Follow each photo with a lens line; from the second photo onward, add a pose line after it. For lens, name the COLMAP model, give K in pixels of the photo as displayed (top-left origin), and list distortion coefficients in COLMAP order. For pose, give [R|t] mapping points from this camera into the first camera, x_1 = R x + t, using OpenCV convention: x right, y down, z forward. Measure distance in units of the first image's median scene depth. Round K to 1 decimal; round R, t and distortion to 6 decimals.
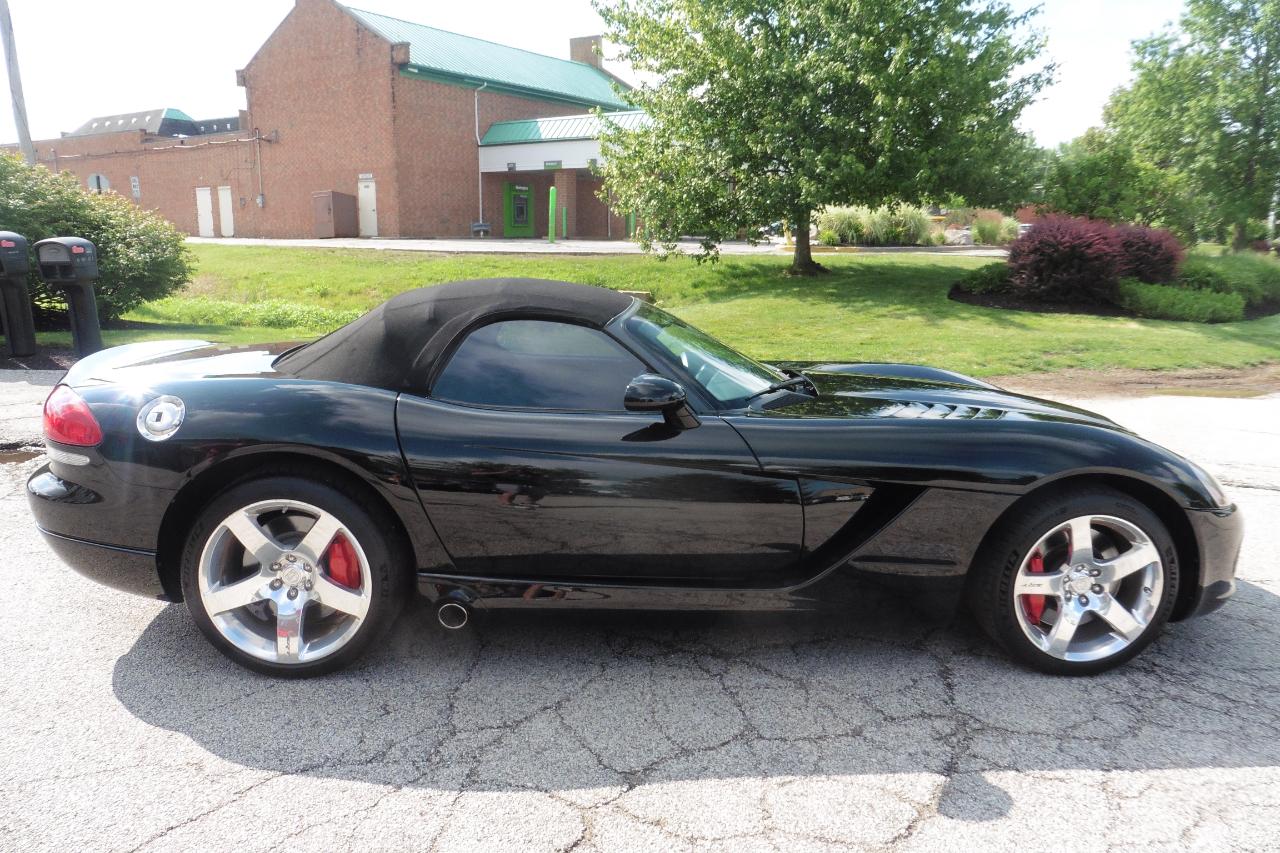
lens RADIAL K [[938.5, 0, 636.7], [0, 938.5, 433.4], [0, 0, 1]] dist [-0.076228, 0.074651]
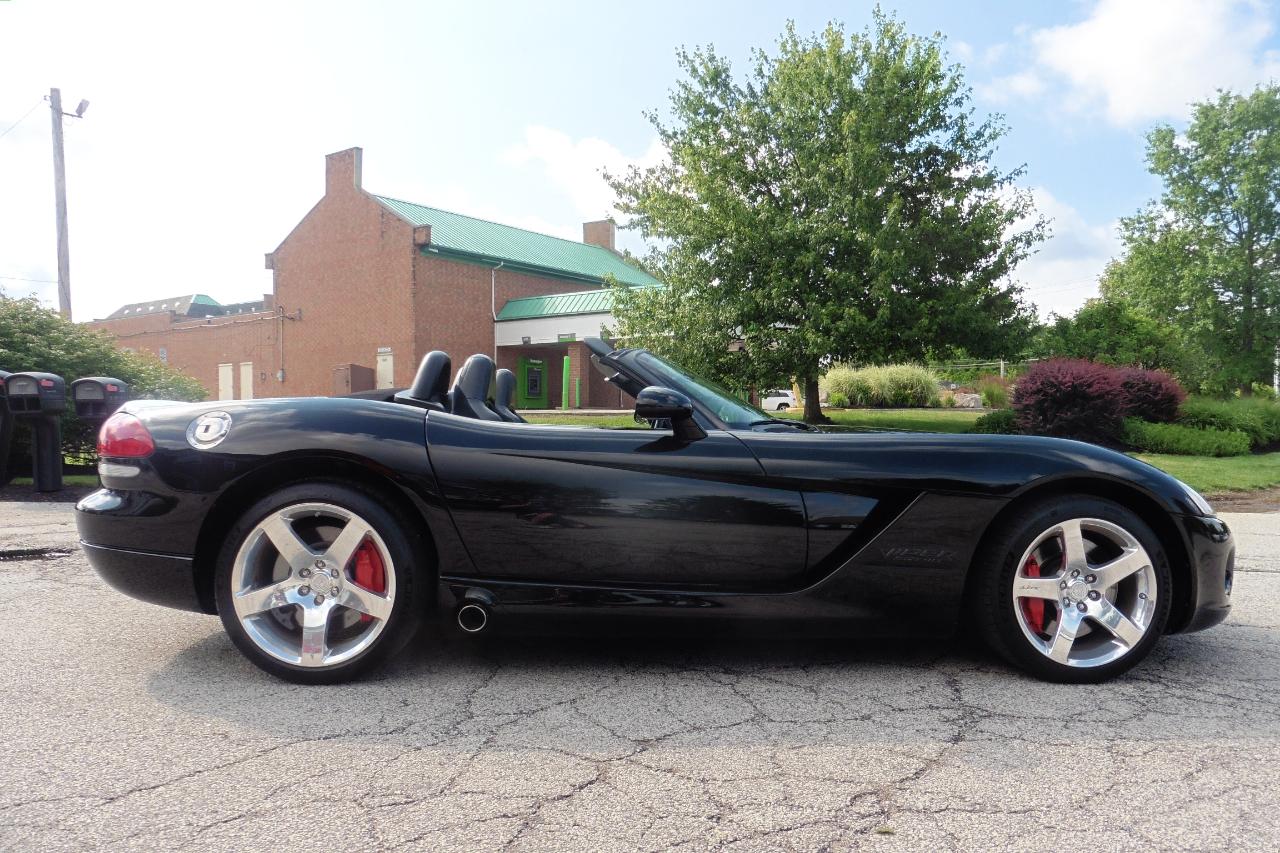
lens RADIAL K [[950.1, 0, 641.3], [0, 950.1, 439.6], [0, 0, 1]] dist [-0.071040, 0.065515]
pose [[0.999898, -0.011165, -0.008895, 0.000535], [0.009327, 0.982695, -0.184996, 0.035608], [0.010807, 0.184894, 0.982699, -0.012779]]
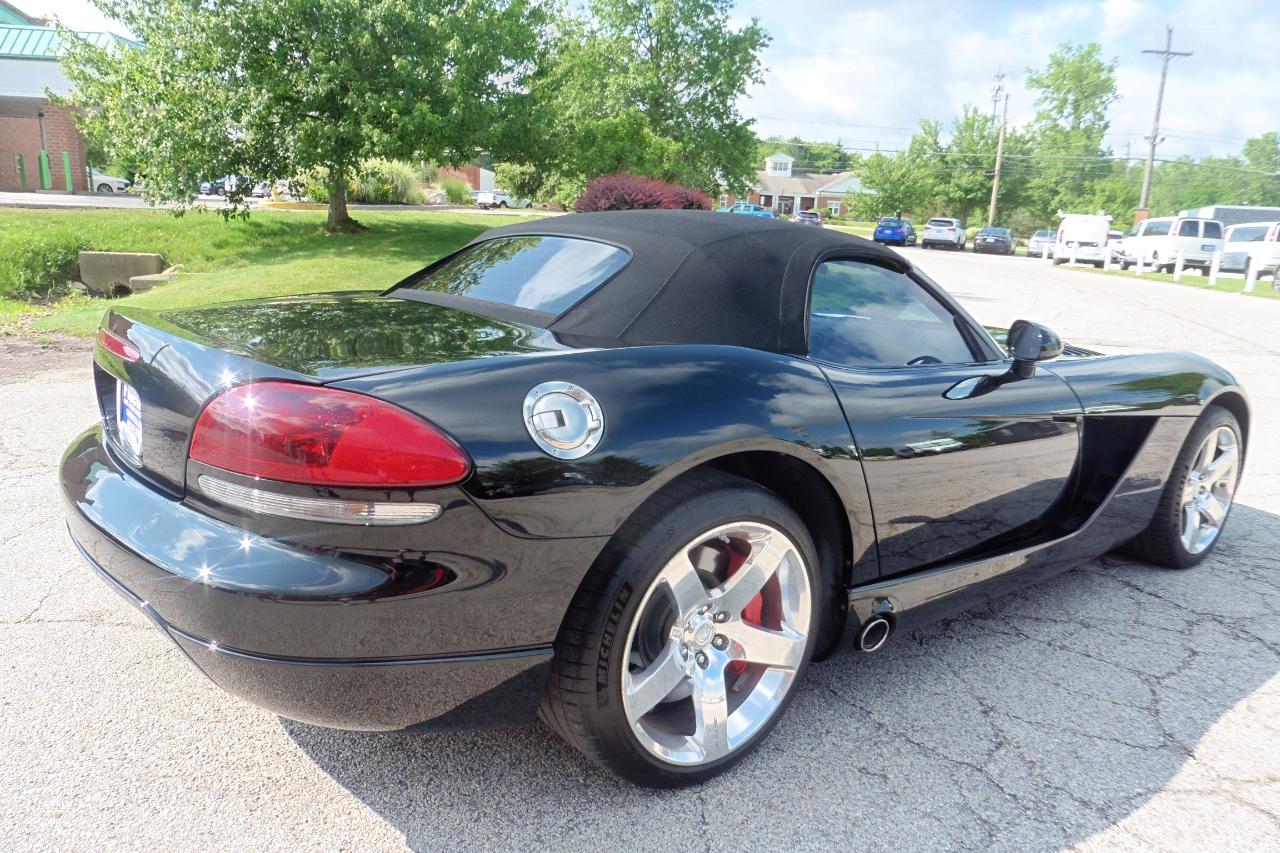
lens RADIAL K [[950.1, 0, 644.6], [0, 950.1, 428.2], [0, 0, 1]] dist [-0.071040, 0.065515]
pose [[0.817950, -0.110103, 0.564655, -0.142953], [0.092246, 0.993916, 0.060180, -0.008209], [-0.567846, 0.002863, 0.823130, 0.081650]]
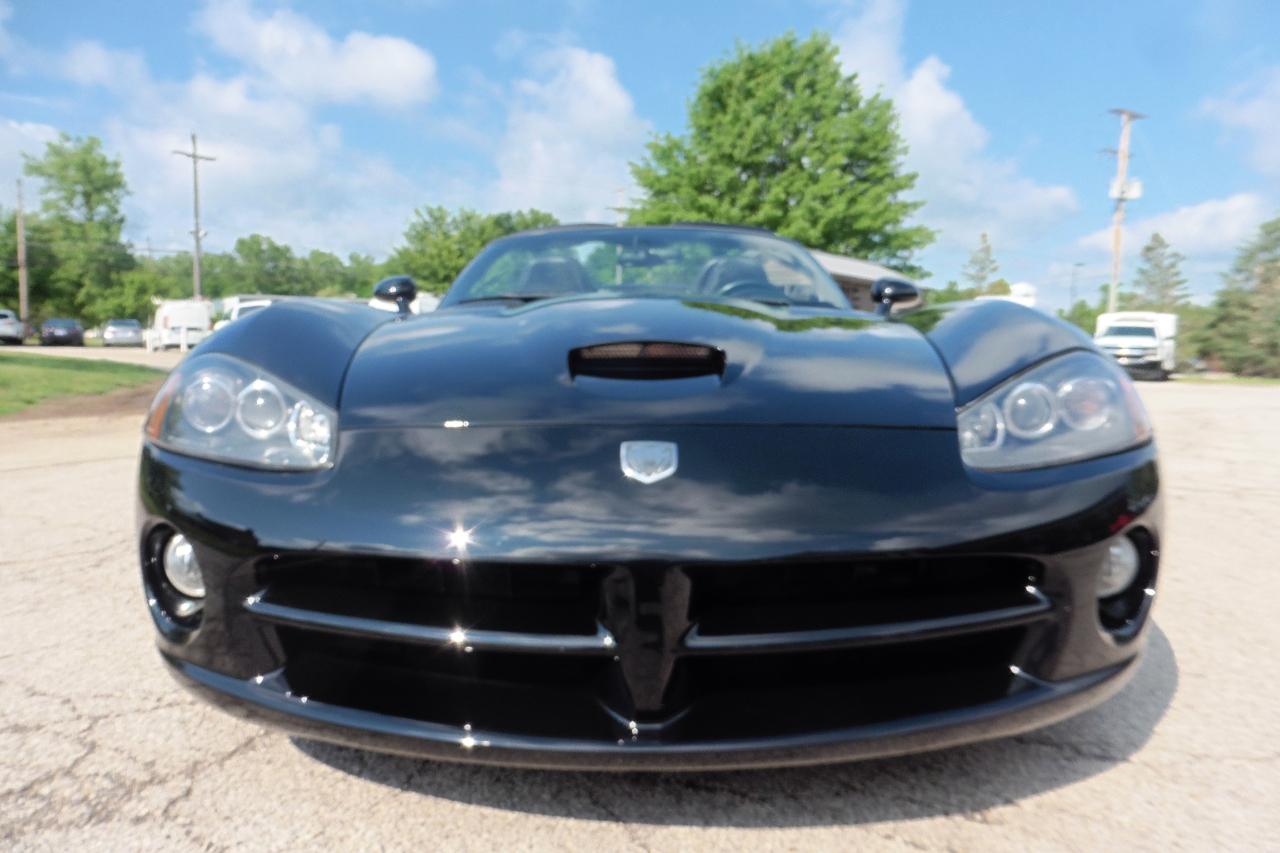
lens RADIAL K [[938.5, 0, 645.0], [0, 938.5, 436.2], [0, 0, 1]] dist [-0.076228, 0.074651]
pose [[-0.026647, -0.124612, 0.991848, -0.266548], [0.199585, 0.971560, 0.127425, -0.021893], [-0.979518, 0.201354, -0.001018, 0.253254]]
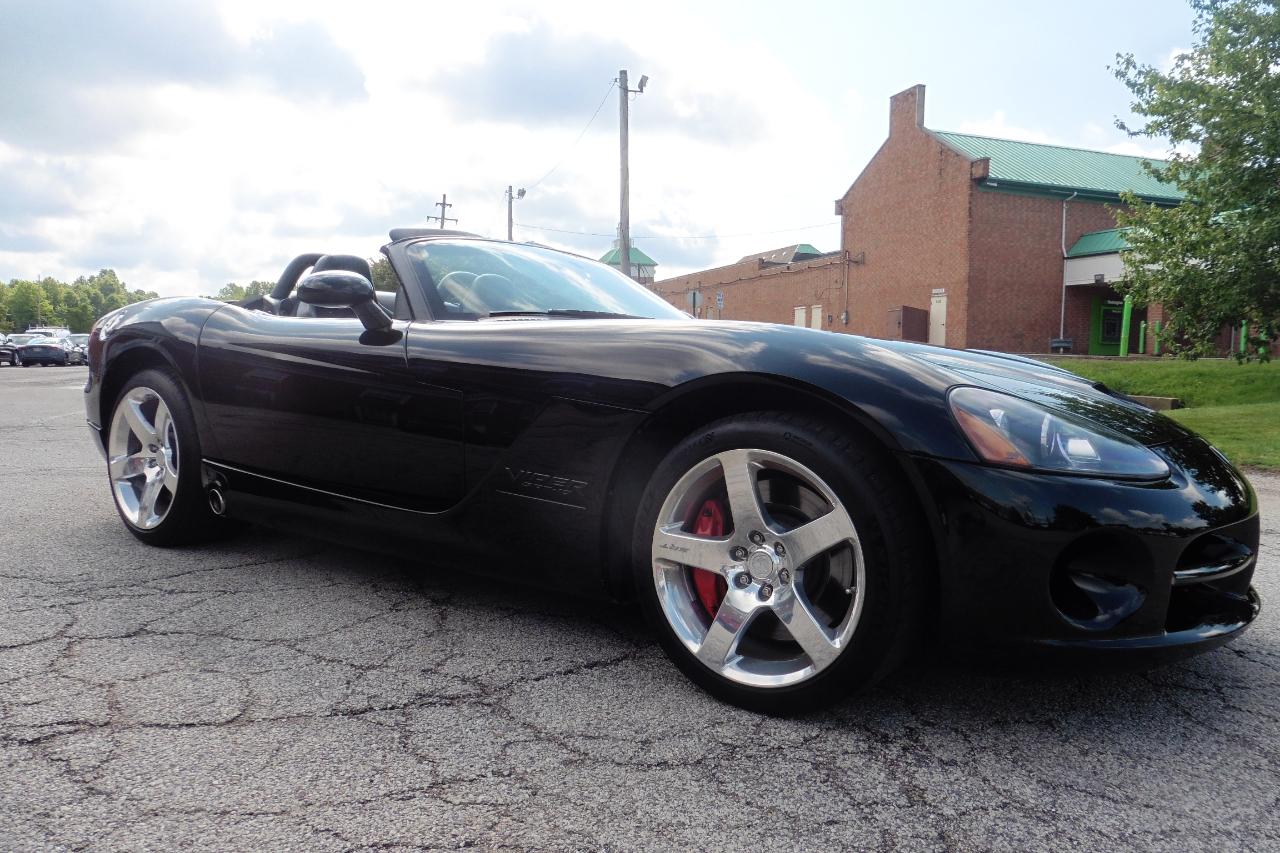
lens RADIAL K [[938.5, 0, 639.2], [0, 938.5, 431.9], [0, 0, 1]] dist [-0.076228, 0.074651]
pose [[0.792670, 0.056371, -0.607039, 0.153595], [-0.141267, 0.985599, -0.092940, 0.027415], [0.593058, 0.159426, 0.789219, 0.078807]]
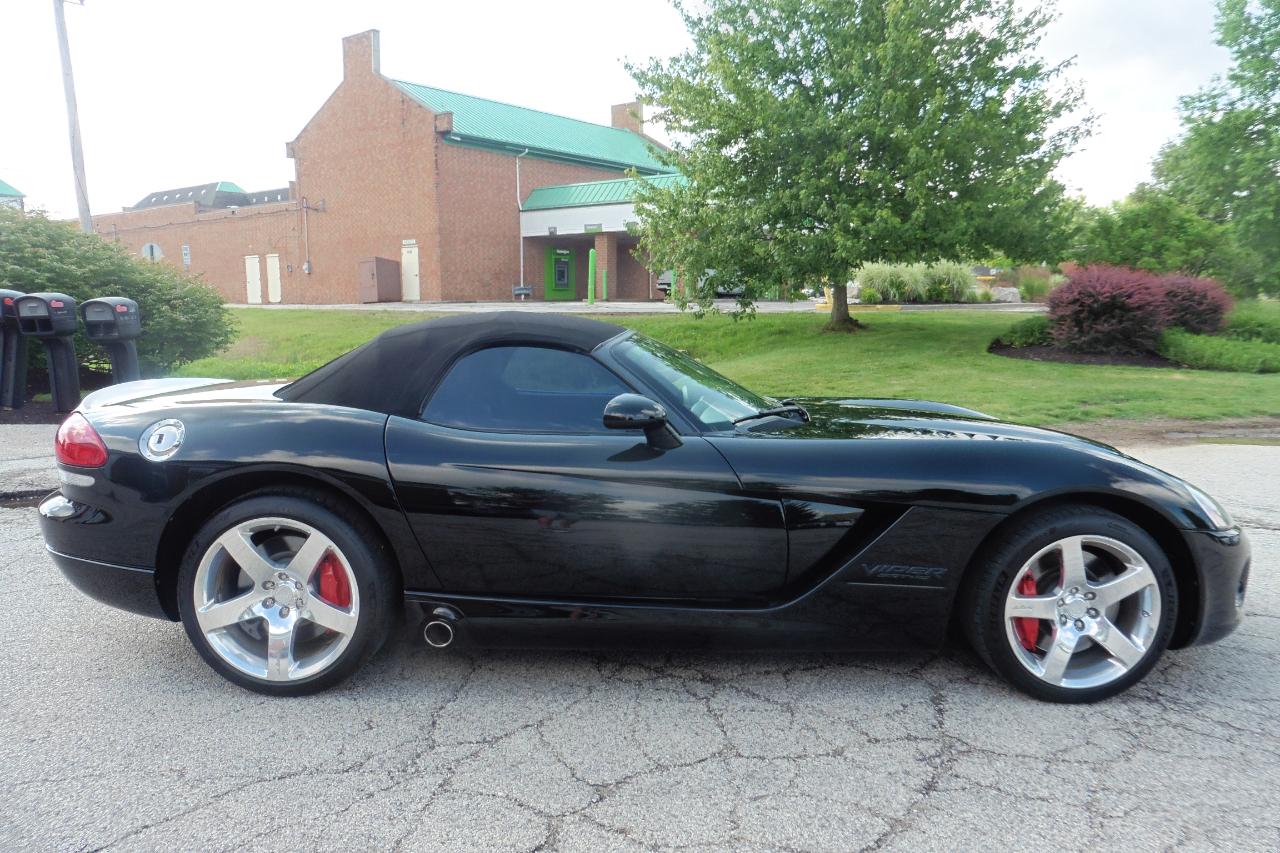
lens RADIAL K [[950.1, 0, 635.9], [0, 950.1, 443.1], [0, 0, 1]] dist [-0.071040, 0.065515]
pose [[0.998754, -0.004512, -0.049706, 0.012470], [0.001540, 0.998217, -0.059675, 0.009035], [0.049887, 0.059524, 0.996980, -0.004308]]
